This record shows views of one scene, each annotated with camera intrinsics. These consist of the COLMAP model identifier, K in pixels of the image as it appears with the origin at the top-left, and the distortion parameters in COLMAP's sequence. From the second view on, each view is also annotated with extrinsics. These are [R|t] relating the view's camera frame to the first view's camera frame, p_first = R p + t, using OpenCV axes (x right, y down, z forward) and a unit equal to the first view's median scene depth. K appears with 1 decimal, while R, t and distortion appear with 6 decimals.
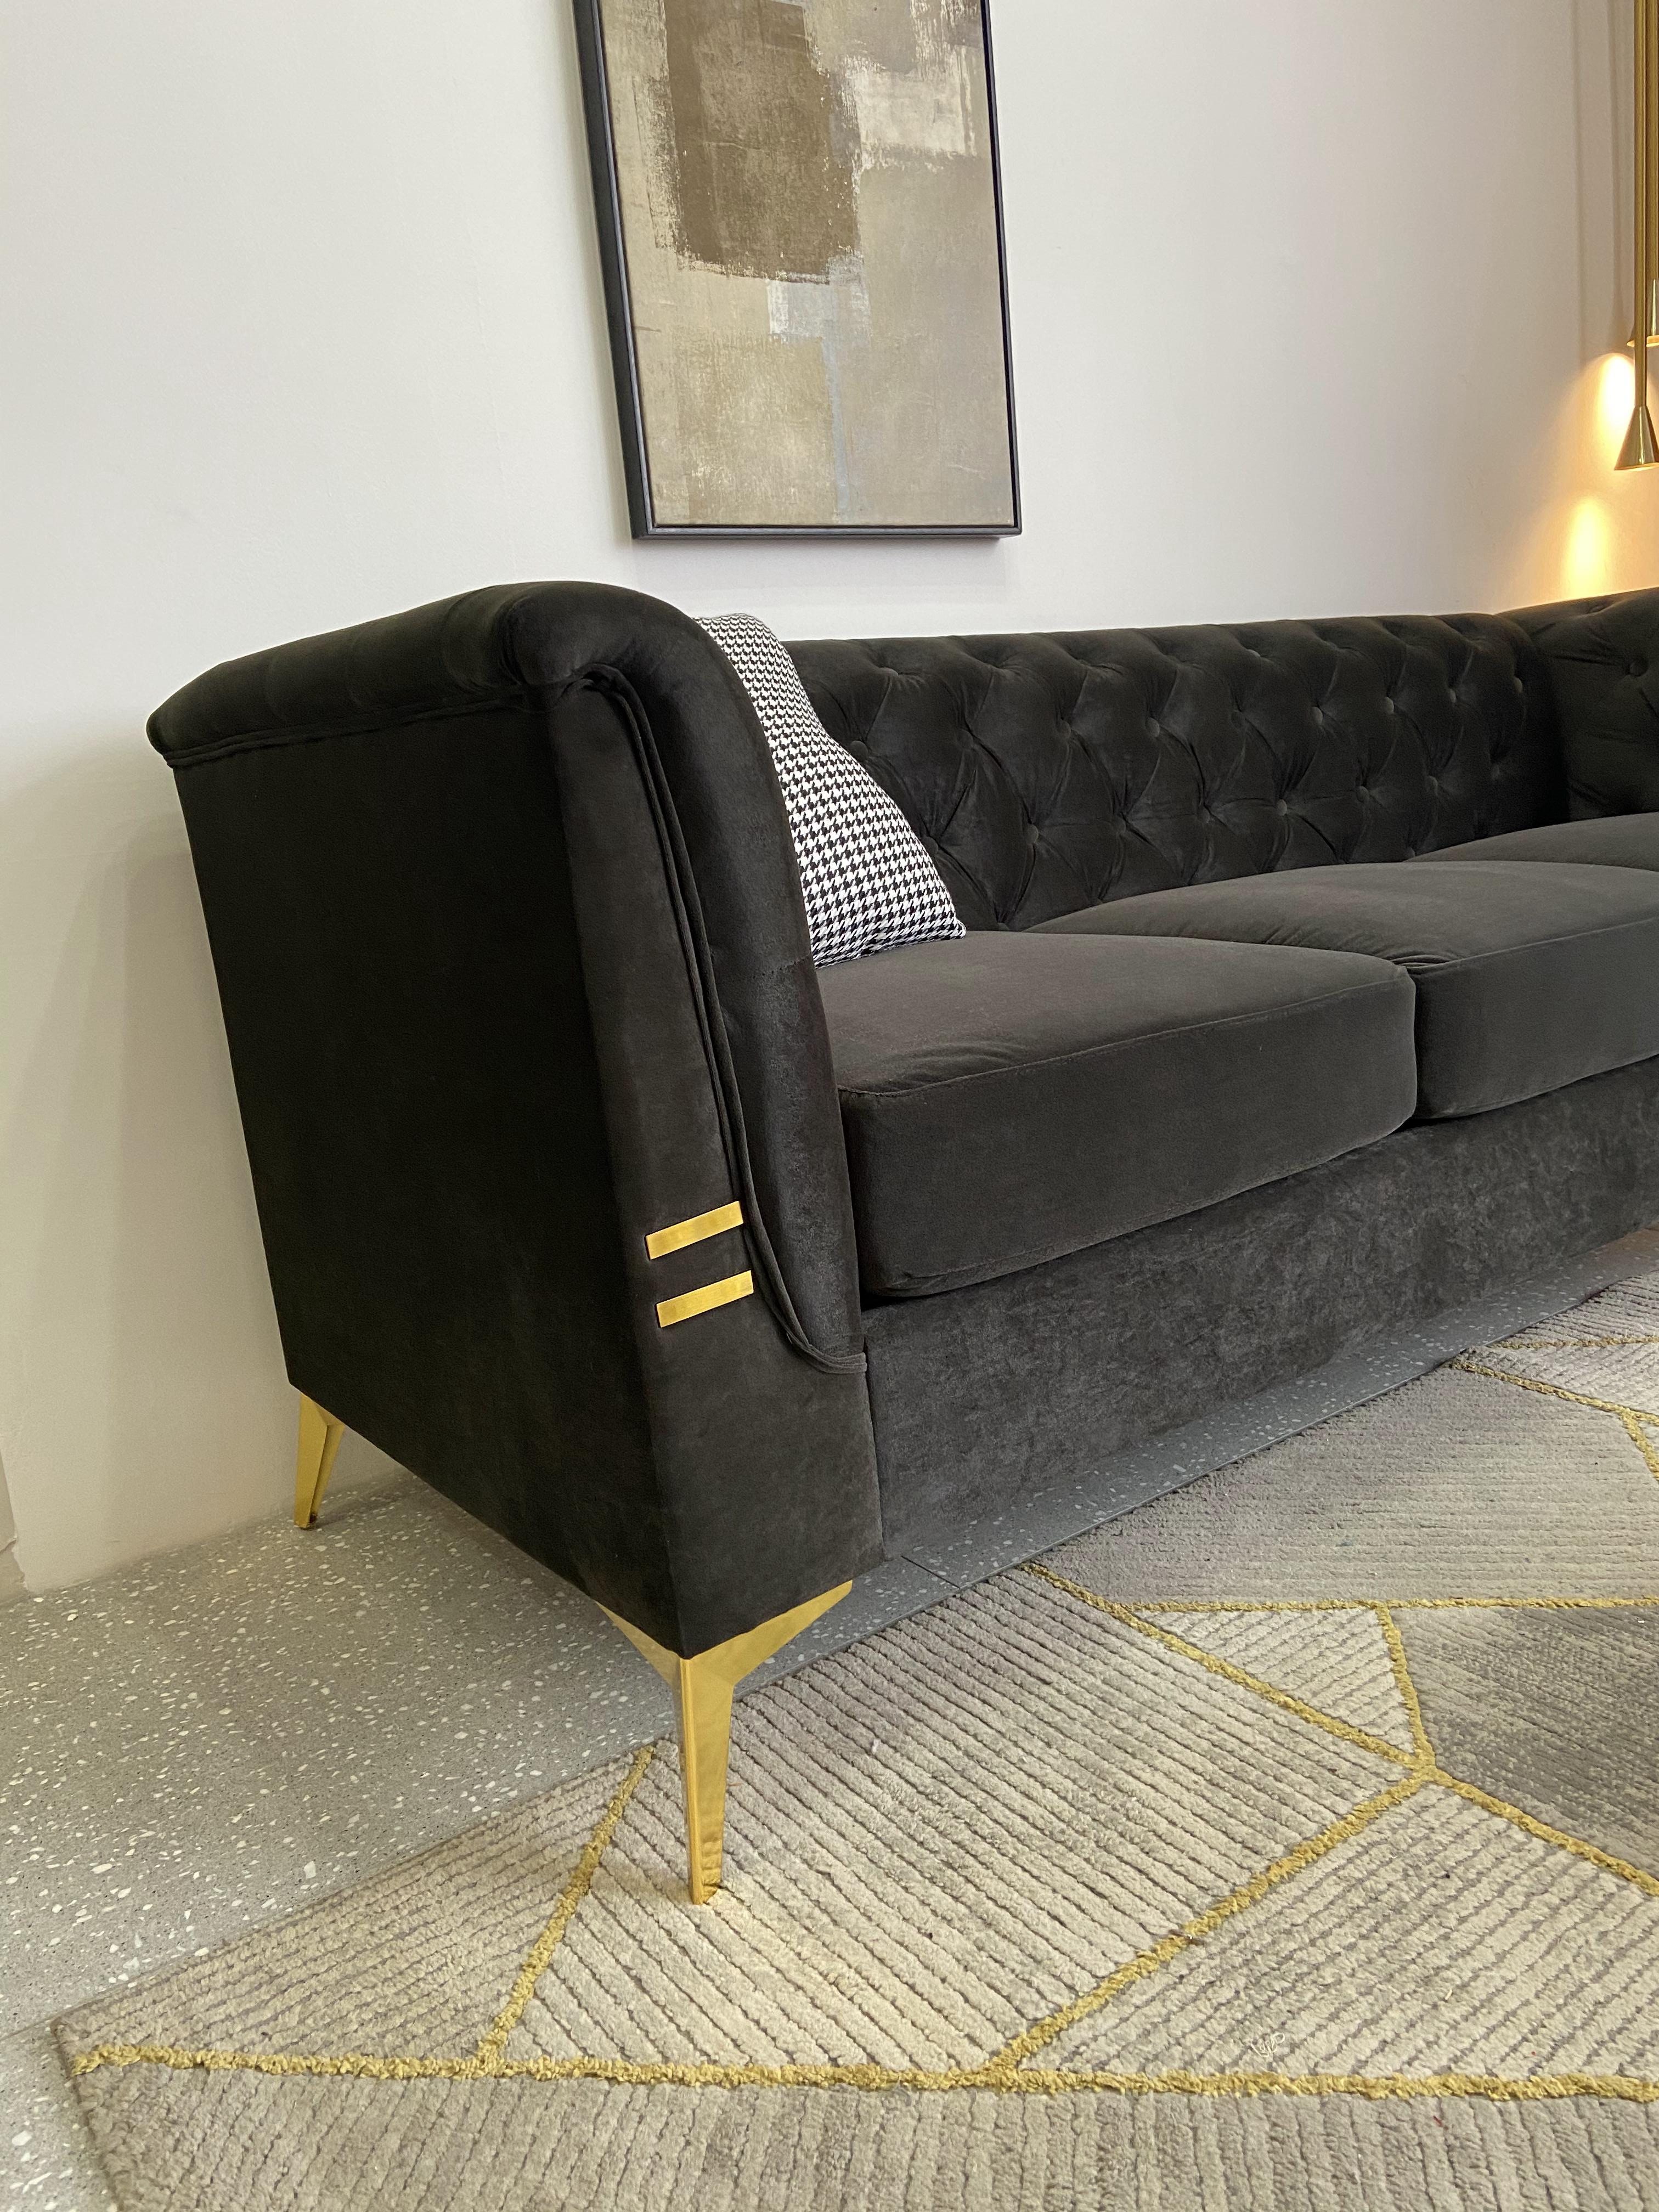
lens RADIAL K [[1665.4, 0, 831.4], [0, 1665.4, 1097.9], [0, 0, 1]] dist [0.120547, -0.150656]
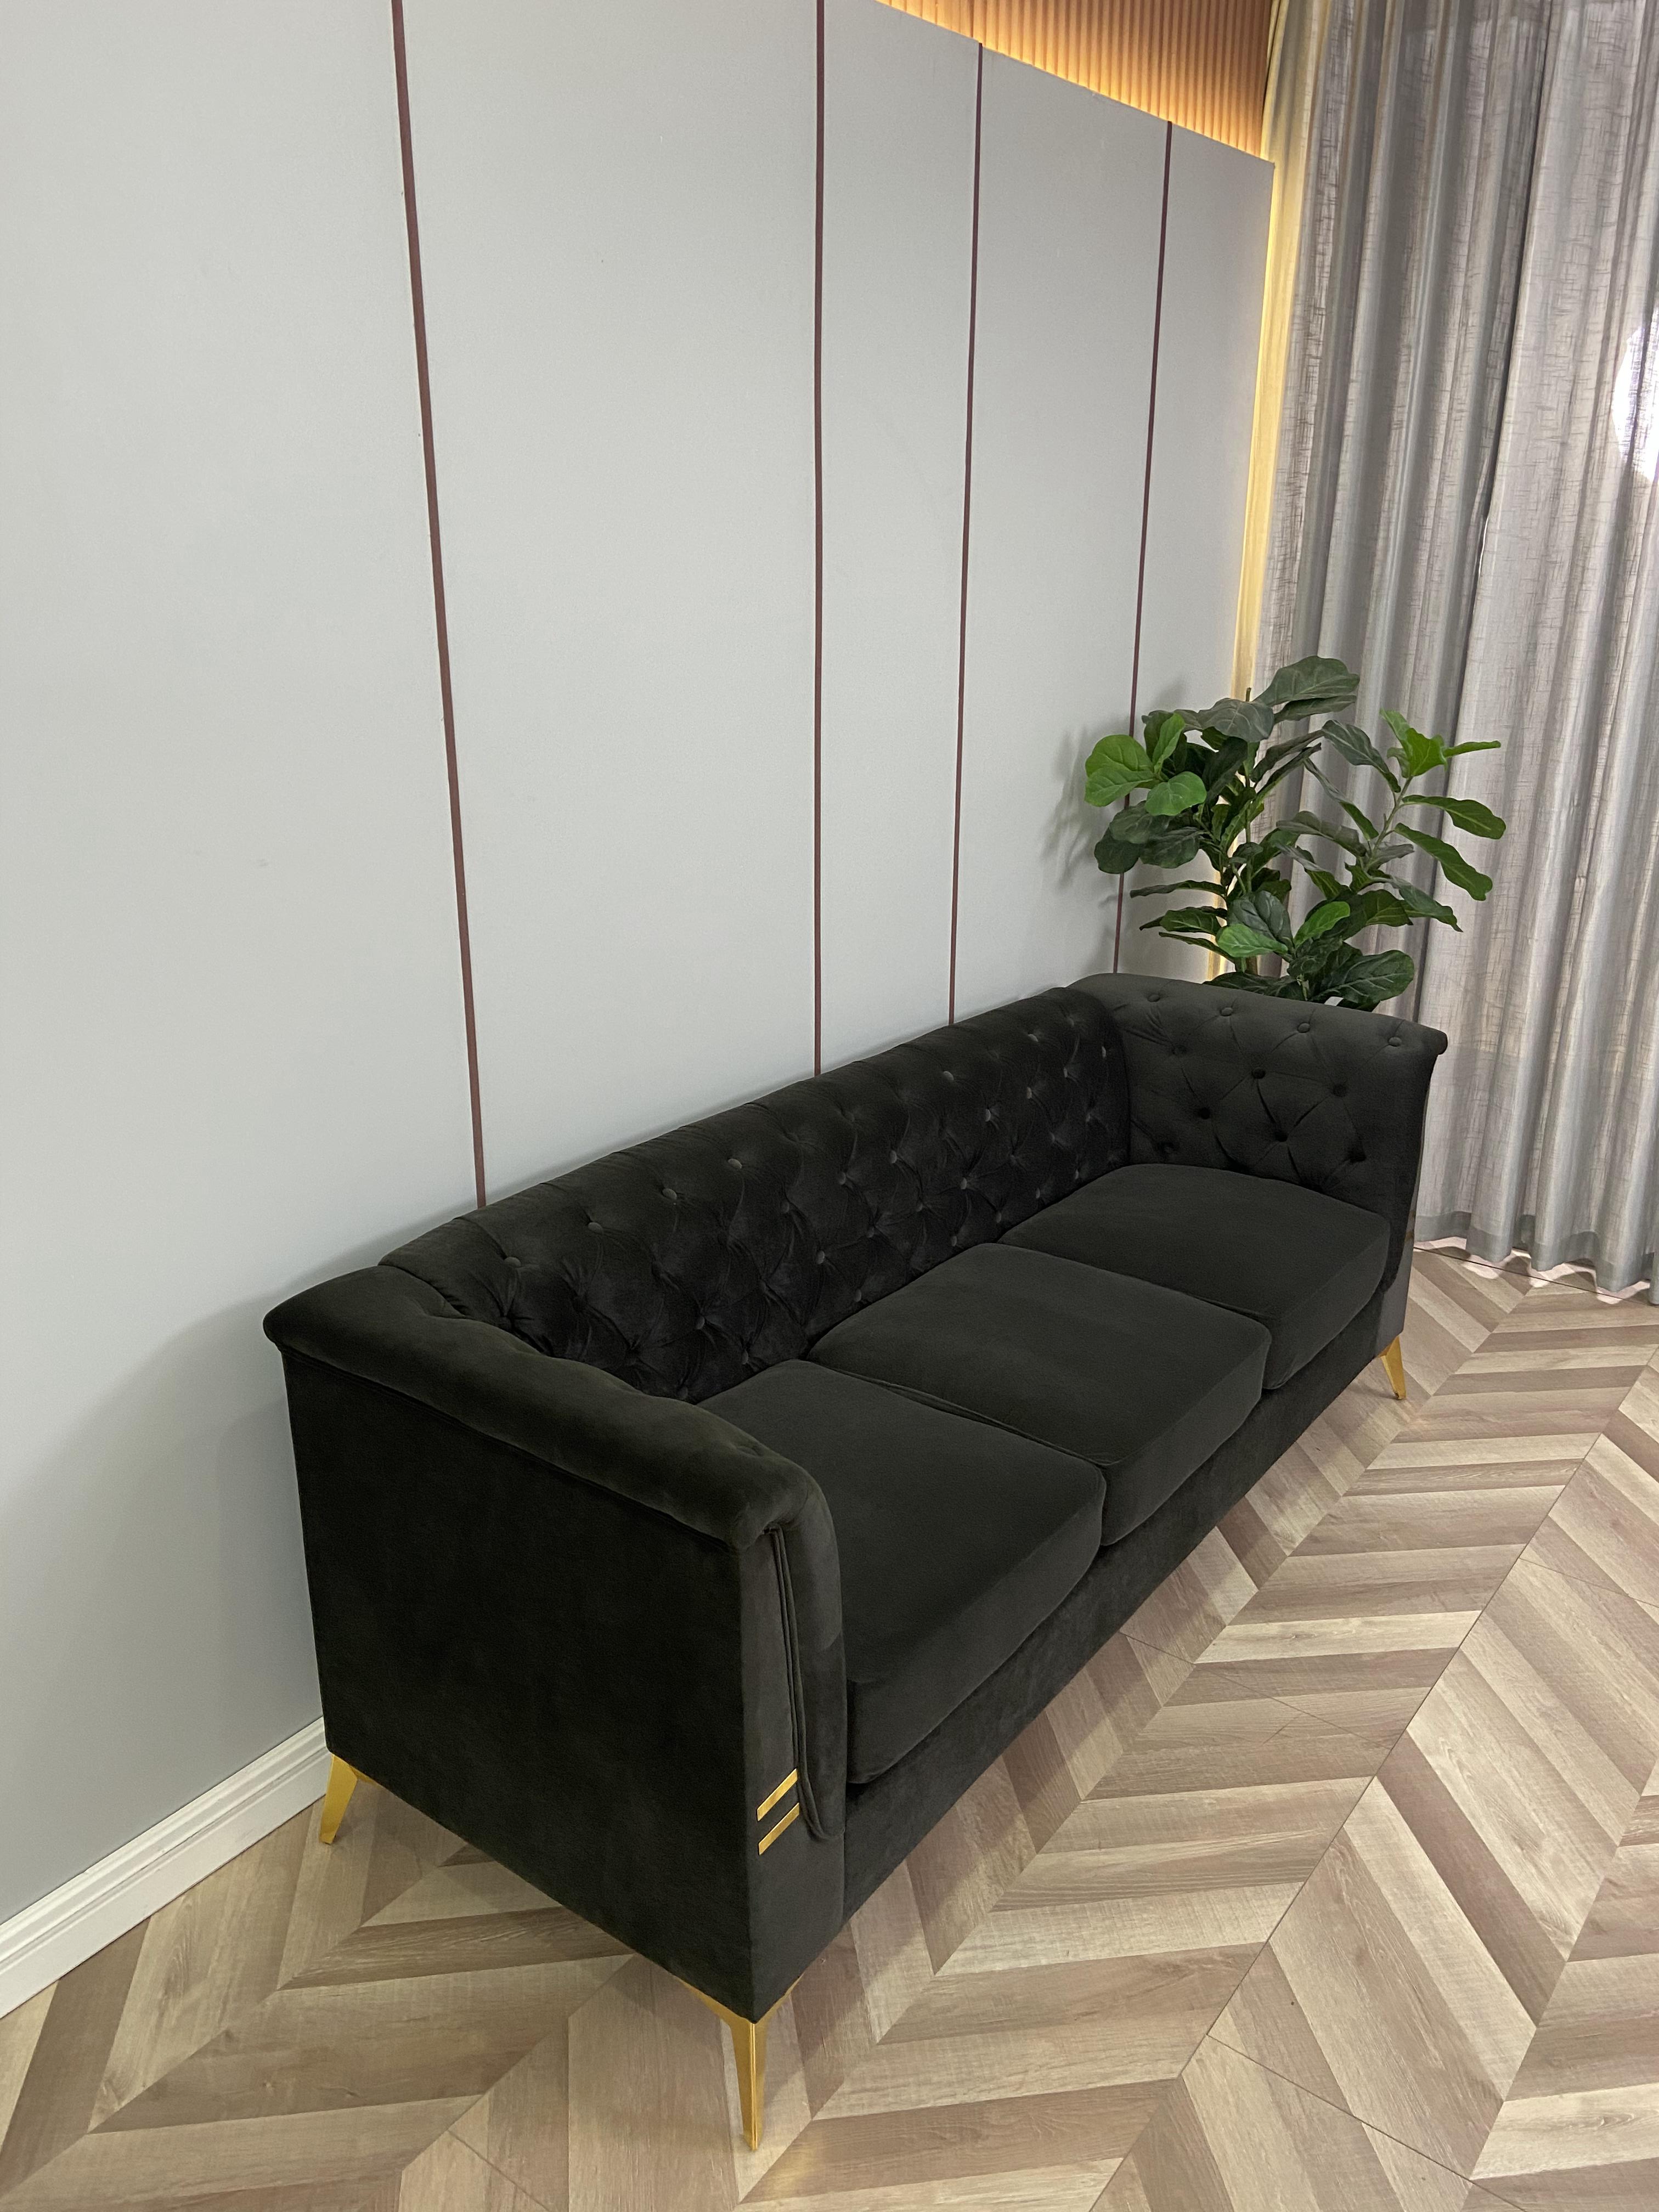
lens RADIAL K [[1665.4, 0, 839.0], [0, 1665.4, 1084.4], [0, 0, 1]] dist [0.120547, -0.150656]
pose [[0.951287, 0.005260, 0.308263, -0.365521], [-0.035884, 0.994948, 0.093761, -0.530876], [-0.306212, -0.100255, 0.946669, -0.393259]]
